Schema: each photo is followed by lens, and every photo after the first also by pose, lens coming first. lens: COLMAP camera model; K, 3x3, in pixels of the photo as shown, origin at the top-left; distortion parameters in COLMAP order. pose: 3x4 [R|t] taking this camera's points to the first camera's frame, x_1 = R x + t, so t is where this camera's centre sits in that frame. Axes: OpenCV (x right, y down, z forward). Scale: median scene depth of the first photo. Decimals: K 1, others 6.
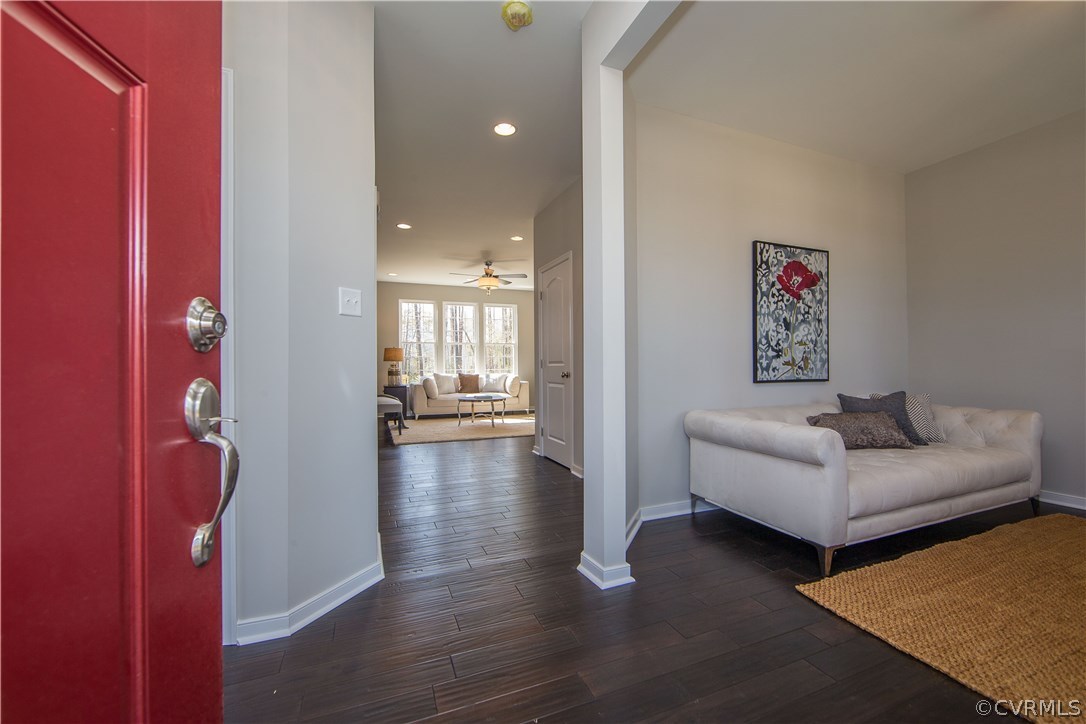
lens RADIAL K [[439.4, 0, 543.2], [0, 439.4, 359.3], [0, 0, 1]] dist [0.004389, -0.001164]
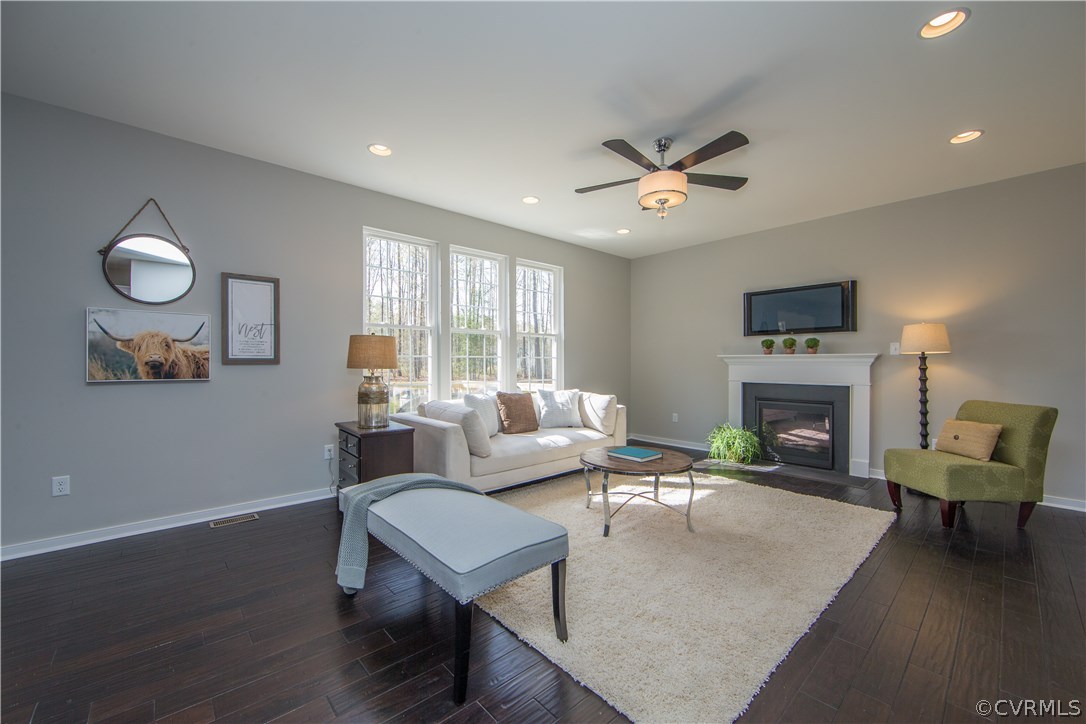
lens RADIAL K [[439.4, 0, 547.0], [0, 439.4, 364.6], [0, 0, 1]] dist [0.004389, -0.001164]
pose [[0.933508, 0.001500, 0.358554, -0.327528], [-0.007353, 0.999861, 0.014960, -0.006778], [-0.358481, -0.016602, 0.933389, 0.540752]]
